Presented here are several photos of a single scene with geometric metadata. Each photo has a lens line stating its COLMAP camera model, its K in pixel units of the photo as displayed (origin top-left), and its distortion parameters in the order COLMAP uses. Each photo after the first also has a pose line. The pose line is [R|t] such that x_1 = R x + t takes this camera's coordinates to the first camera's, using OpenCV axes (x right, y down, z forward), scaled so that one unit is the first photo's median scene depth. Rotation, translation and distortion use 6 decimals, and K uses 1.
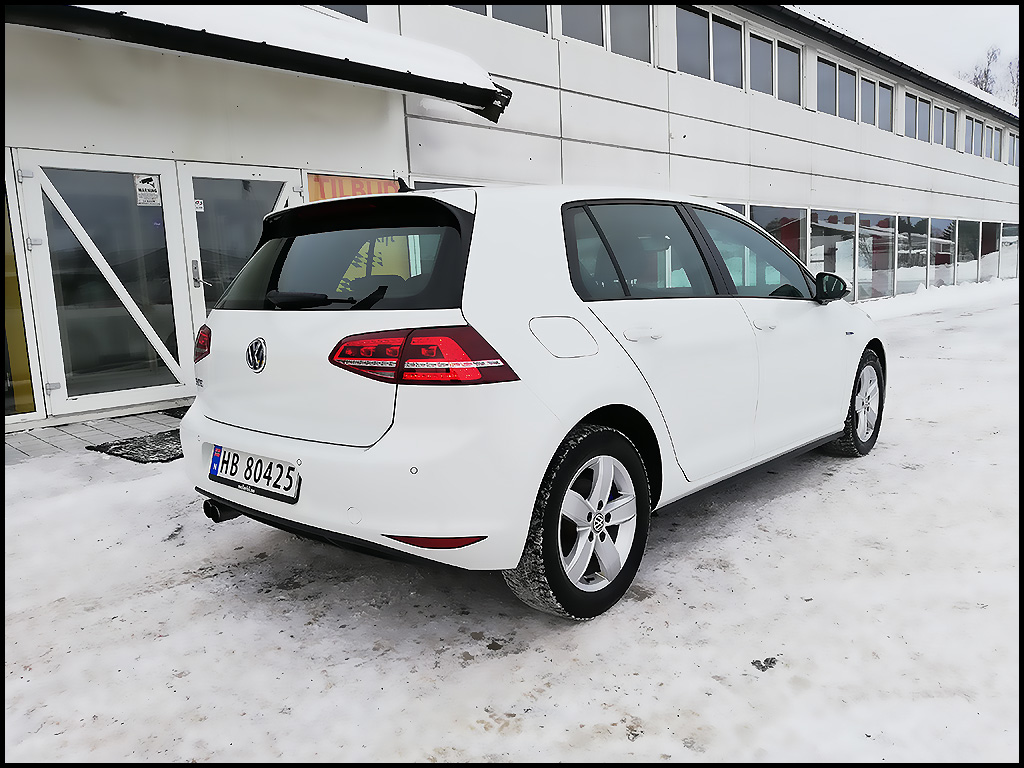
lens RADIAL K [[763.2, 0, 510.3], [0, 763.2, 380.8], [0, 0, 1]] dist [0.027751, -0.054756]
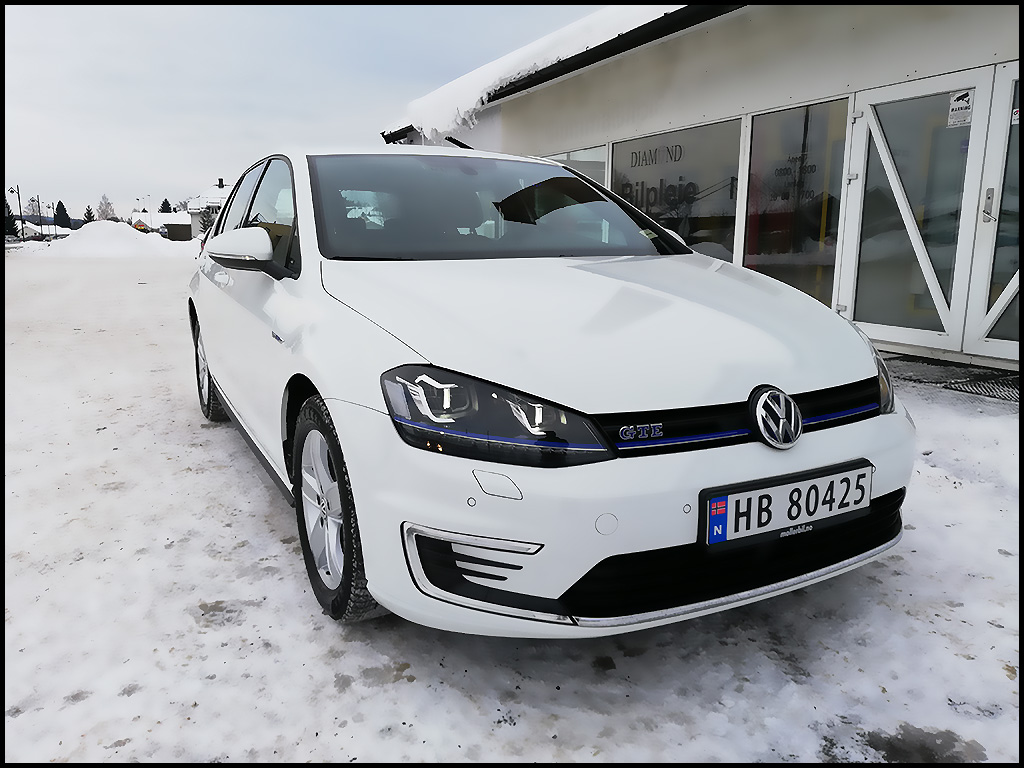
lens RADIAL K [[767.2, 0, 515.3], [0, 767.2, 398.5], [0, 0, 1]] dist [-0.009438, -0.004316]
pose [[-0.335294, 0.234664, -0.912420, 0.906465], [-0.114558, 0.951141, 0.286720, -0.197211], [0.935123, 0.200660, -0.292030, 1.332437]]
